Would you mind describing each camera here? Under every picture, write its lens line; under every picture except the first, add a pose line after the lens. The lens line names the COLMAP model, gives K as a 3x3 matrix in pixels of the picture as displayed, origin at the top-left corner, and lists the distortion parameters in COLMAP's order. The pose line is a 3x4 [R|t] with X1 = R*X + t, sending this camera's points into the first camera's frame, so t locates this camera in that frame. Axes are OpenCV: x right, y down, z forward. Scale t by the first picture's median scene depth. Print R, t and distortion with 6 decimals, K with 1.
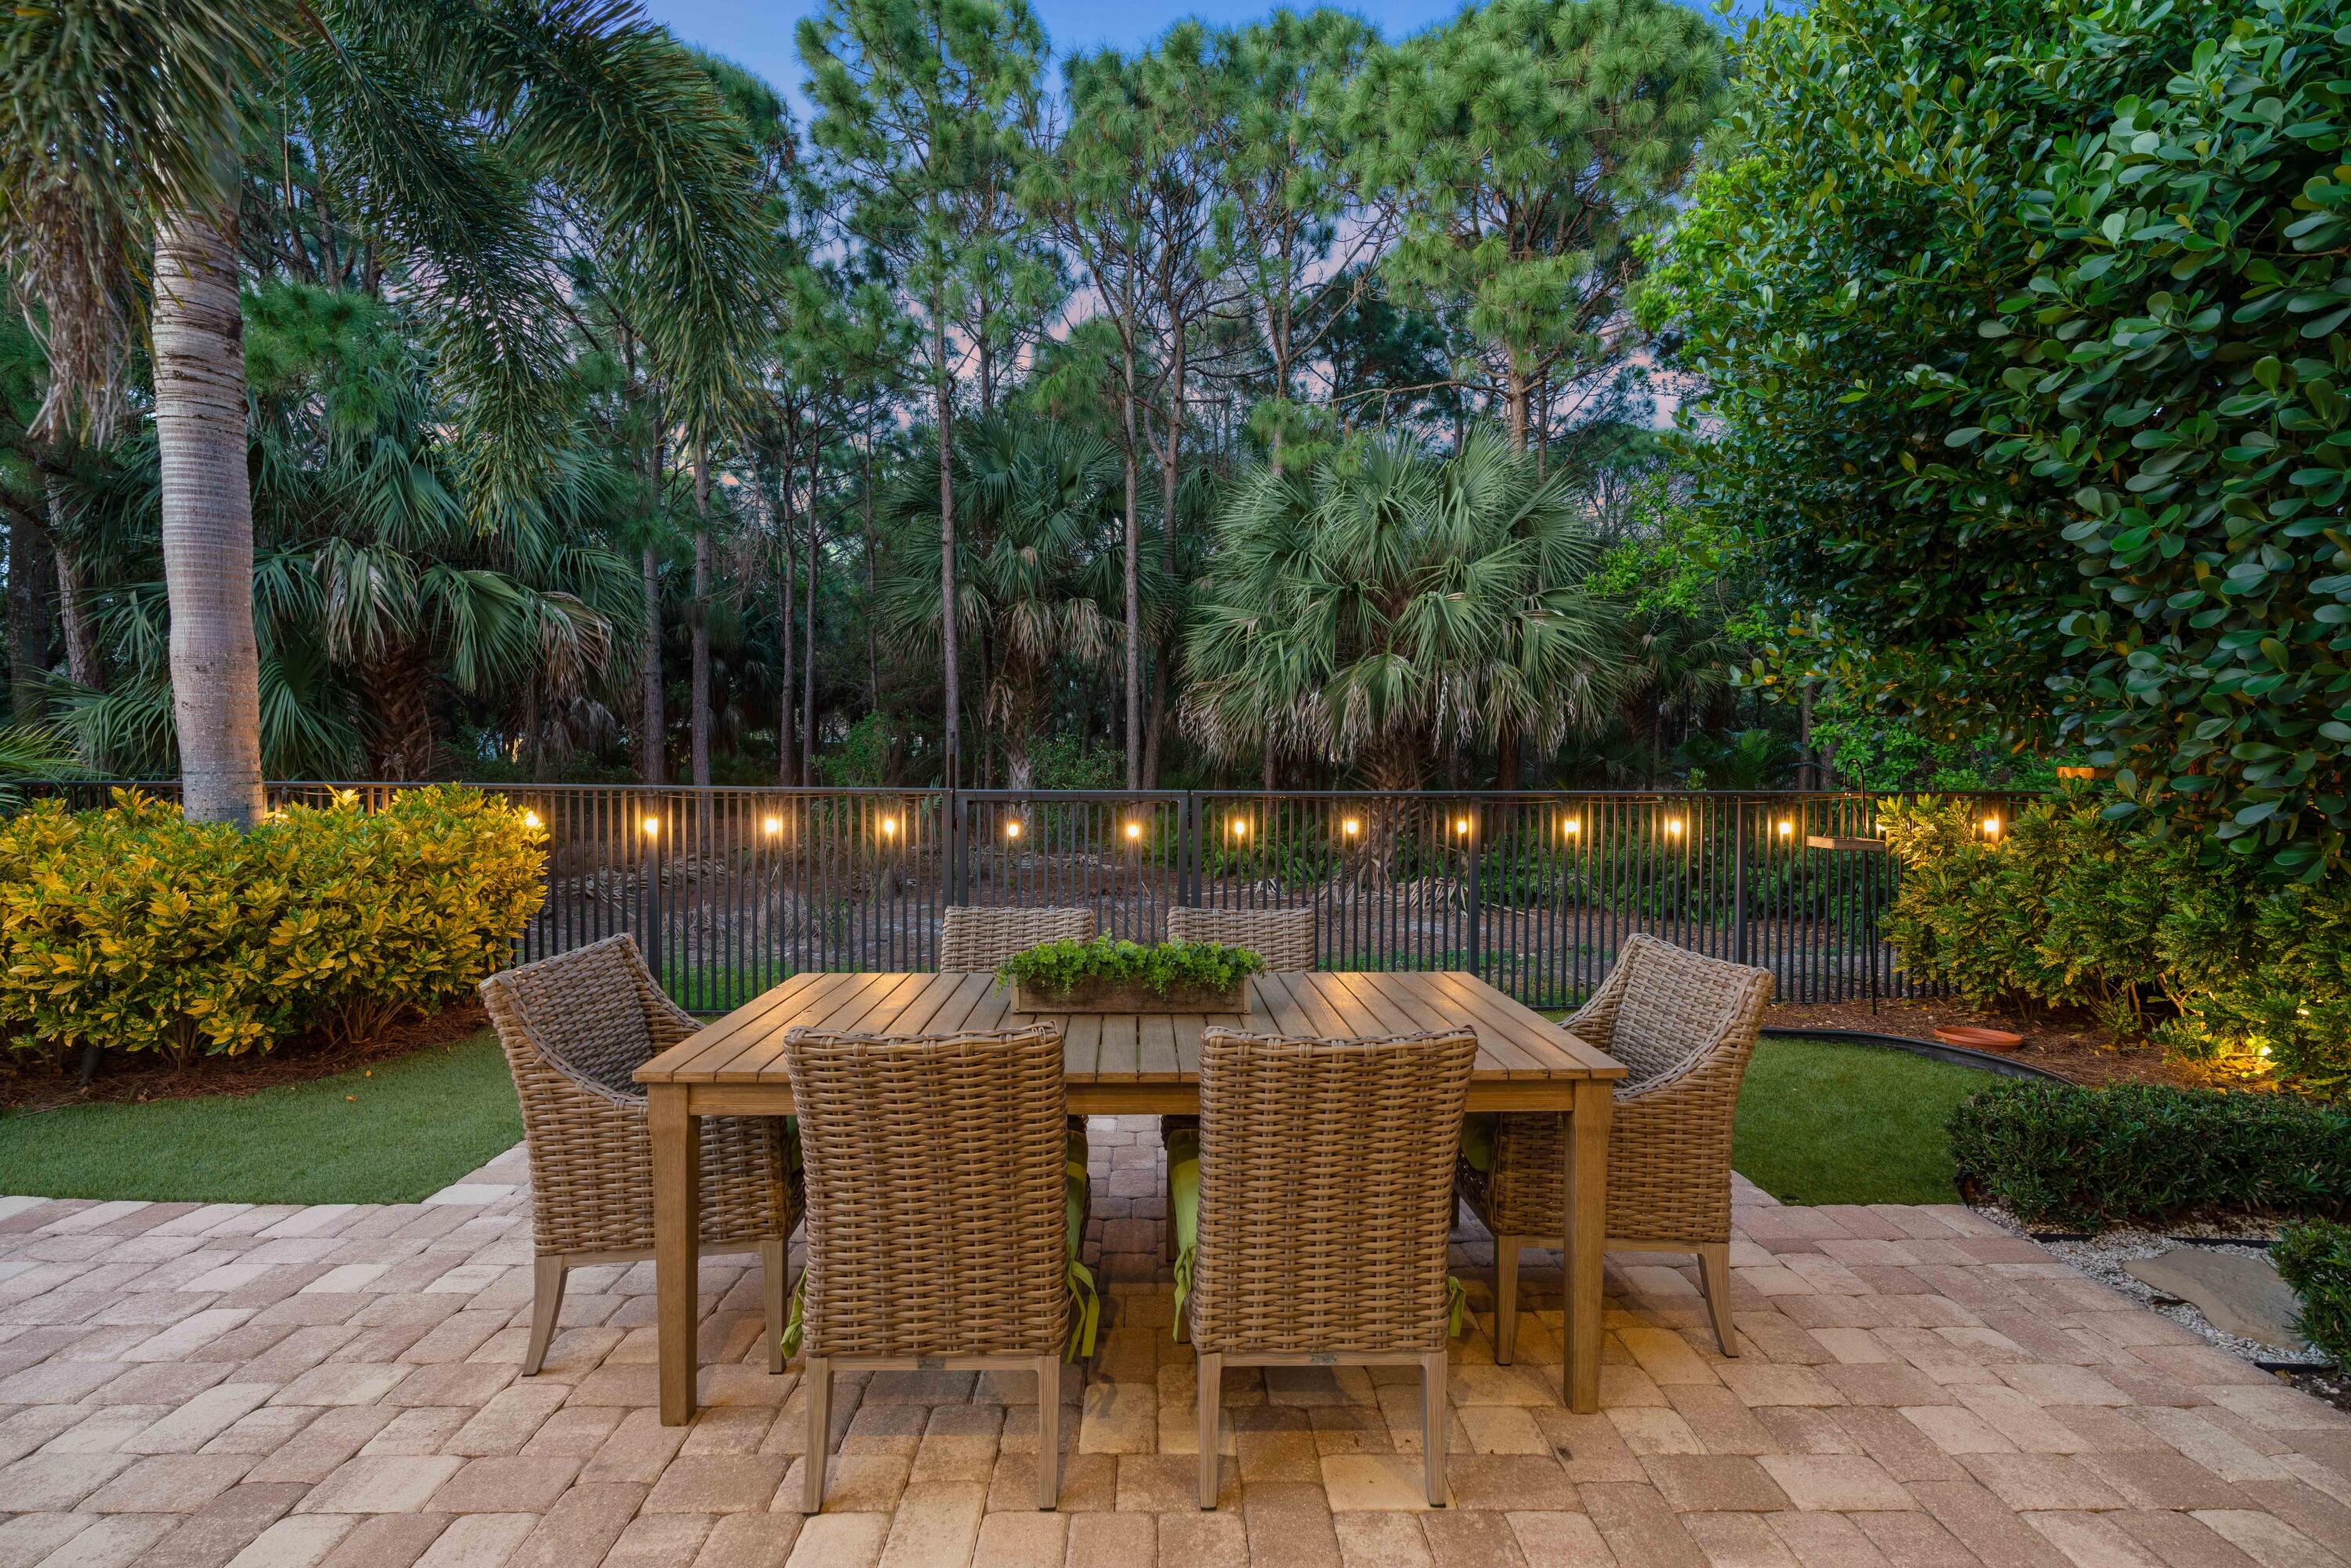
lens RADIAL K [[1060.2, 0, 1163.6], [0, 1060.2, 773.4], [0, 0, 1]] dist [0.013677, 0.000182]
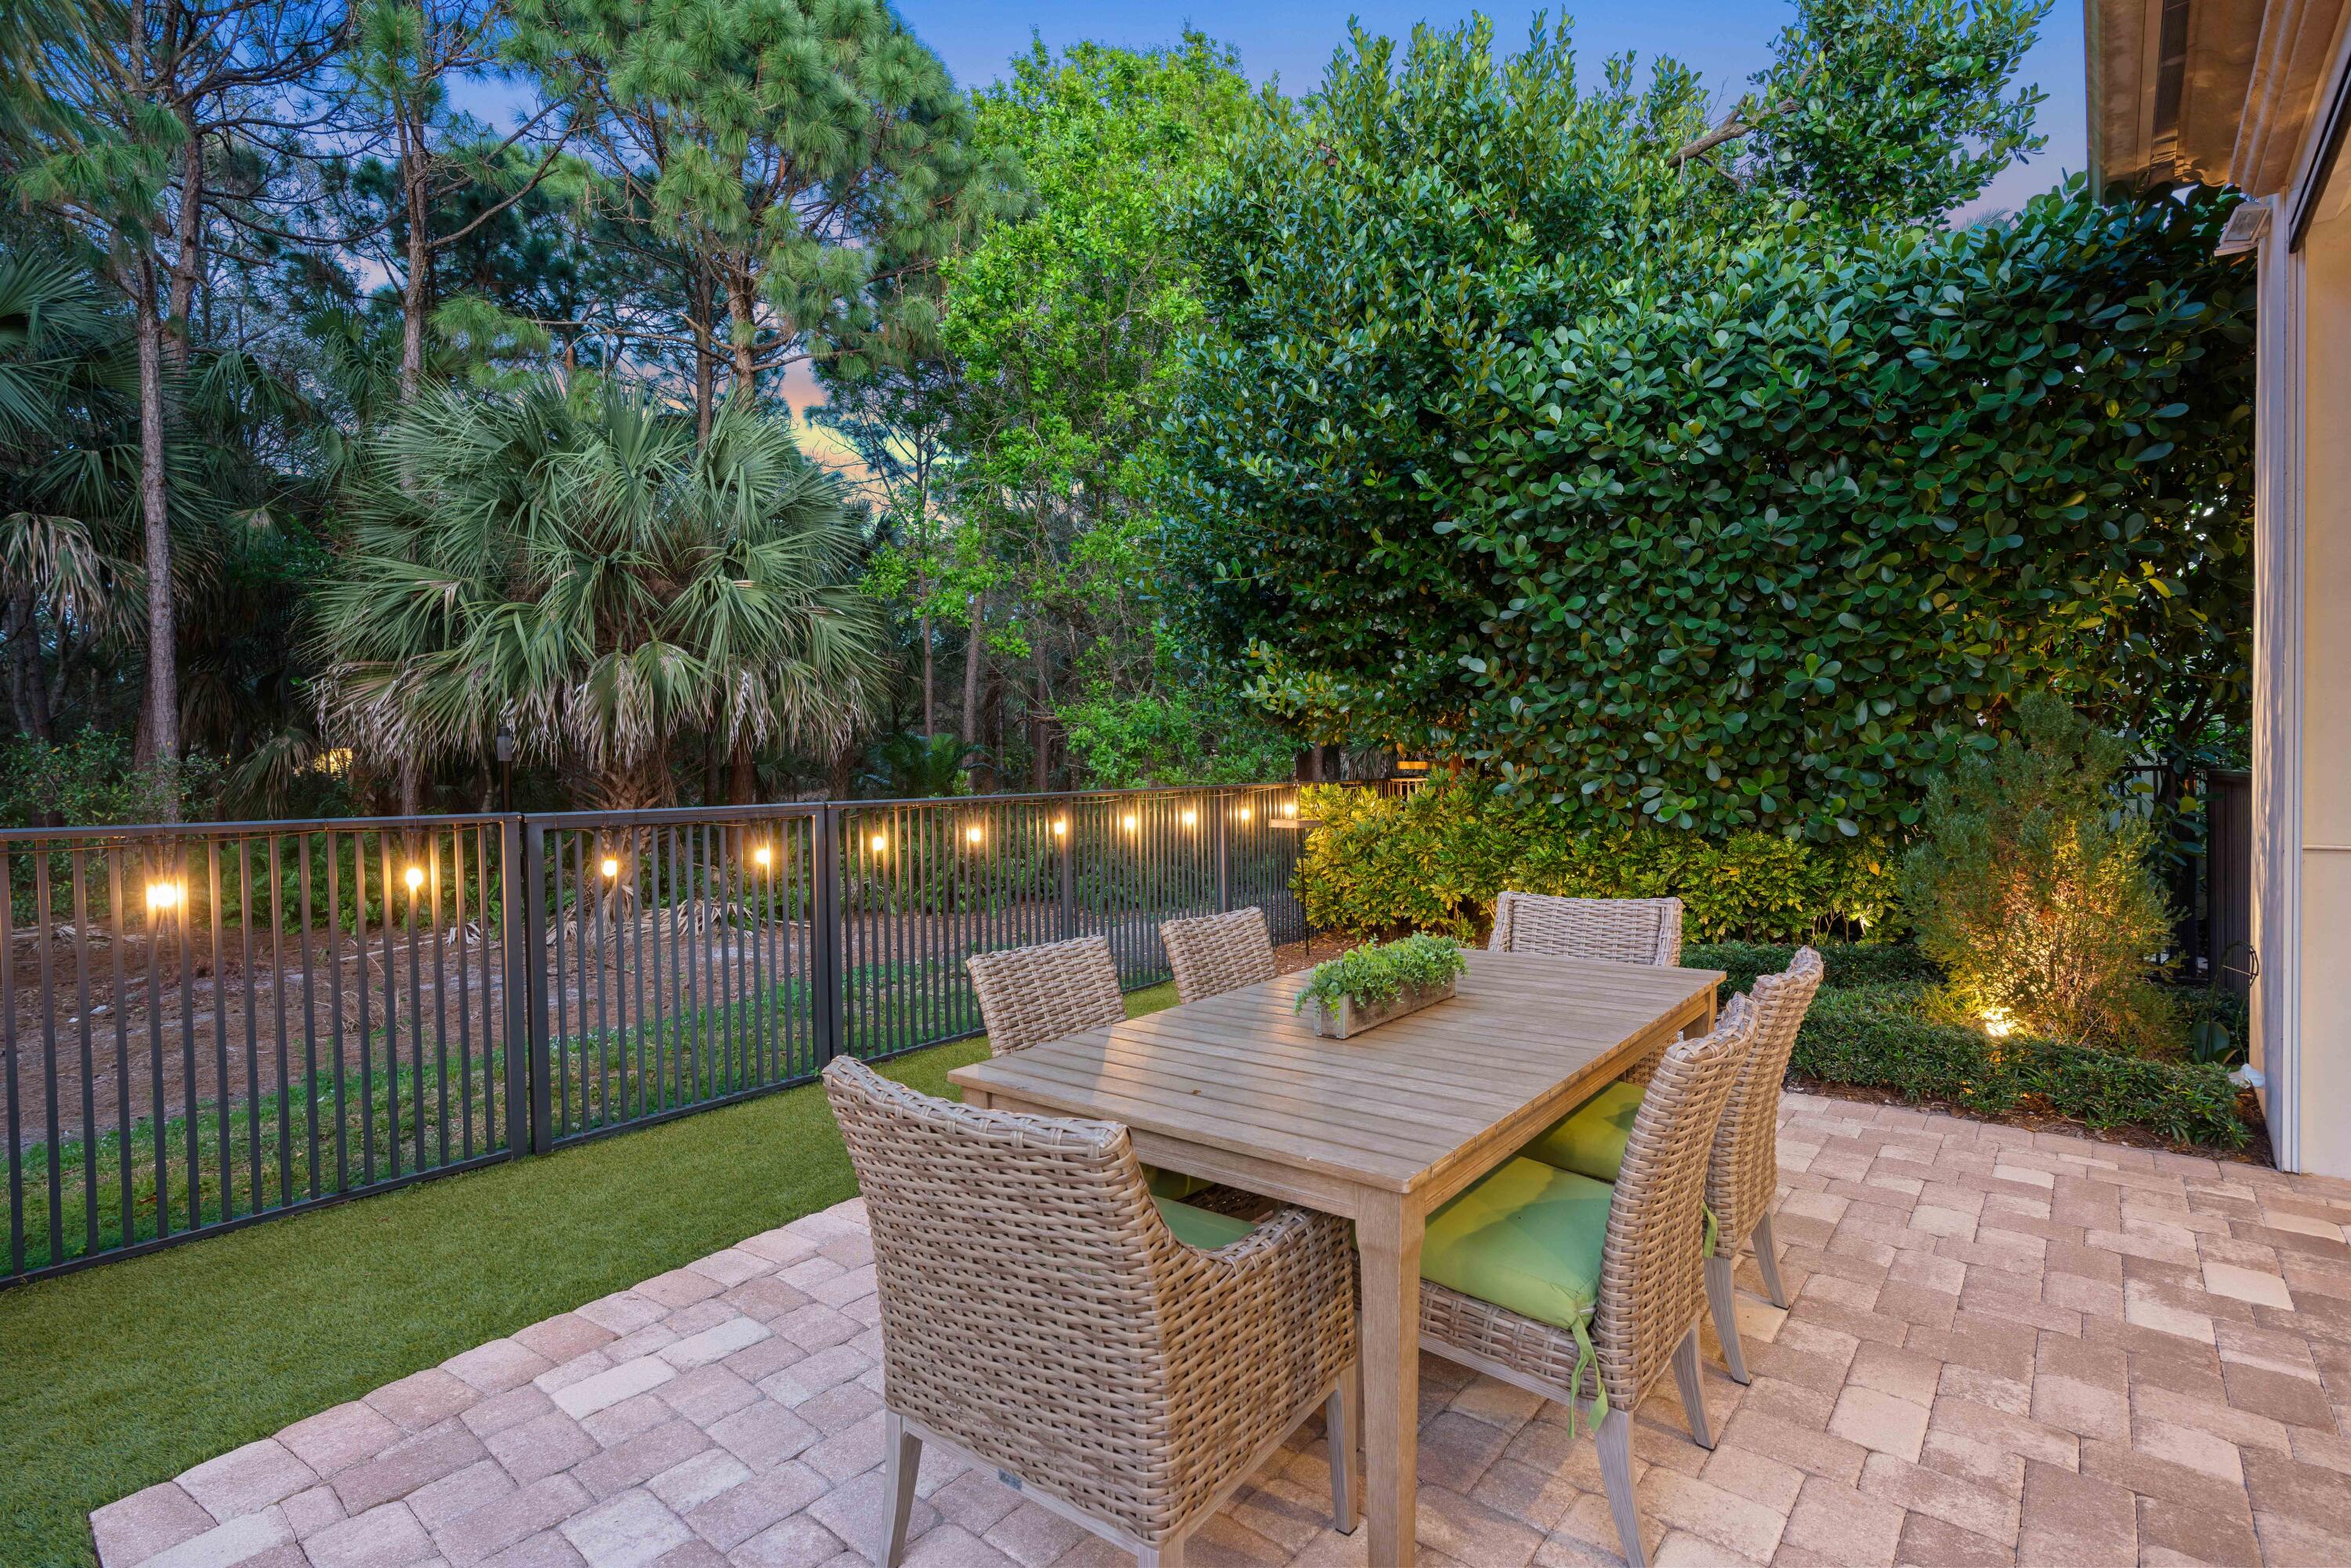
lens RADIAL K [[1120.5, 0, 1175.5], [0, 1120.5, 784.0], [0, 0, 1]] dist [-0.017888, 0.009609]
pose [[0.656146, -0.026603, 0.754165, -0.452744], [0.023153, 0.999618, 0.015118, -0.005593], [-0.754279, 0.007541, 0.656511, 0.228708]]
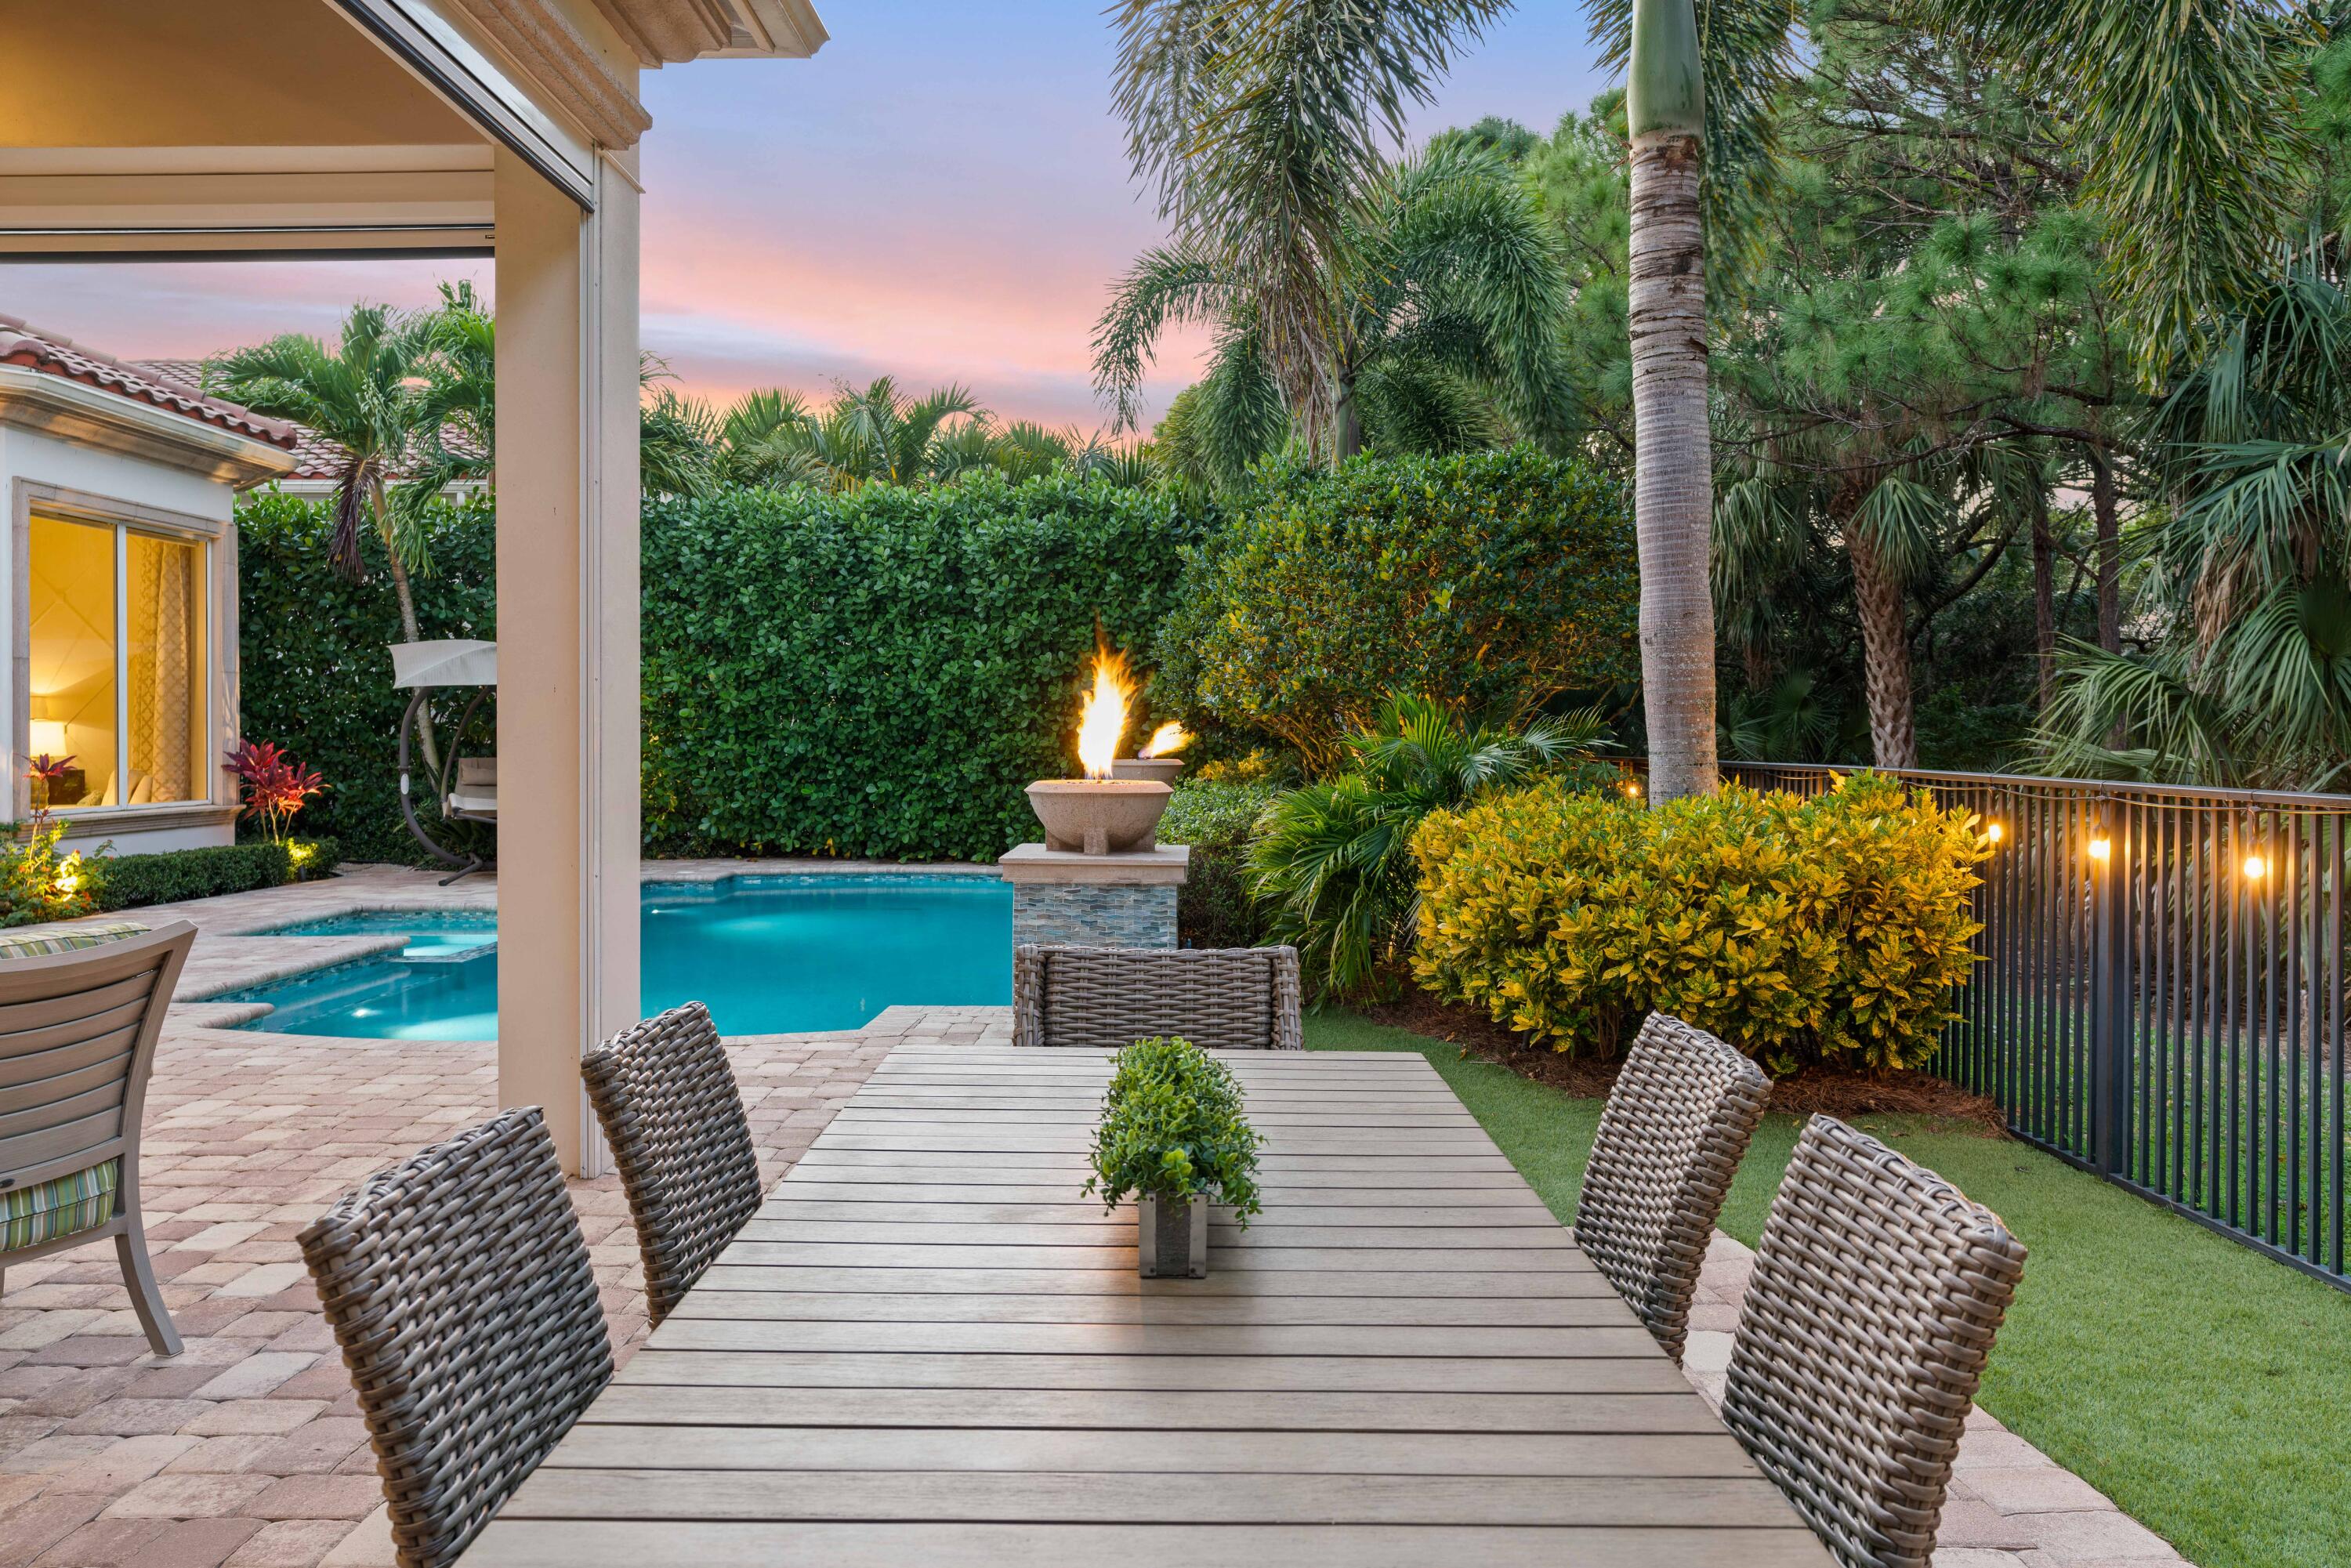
lens RADIAL K [[1533.7, 0, 1189.1], [0, 1533.7, 741.6], [0, 0, 1]] dist [0.002653, -0.001003]
pose [[-0.031000, 0.001036, -0.999519, 0.354320], [-0.010362, 0.999945, 0.001357, -0.005438], [0.999466, 0.010399, -0.030988, 0.517574]]
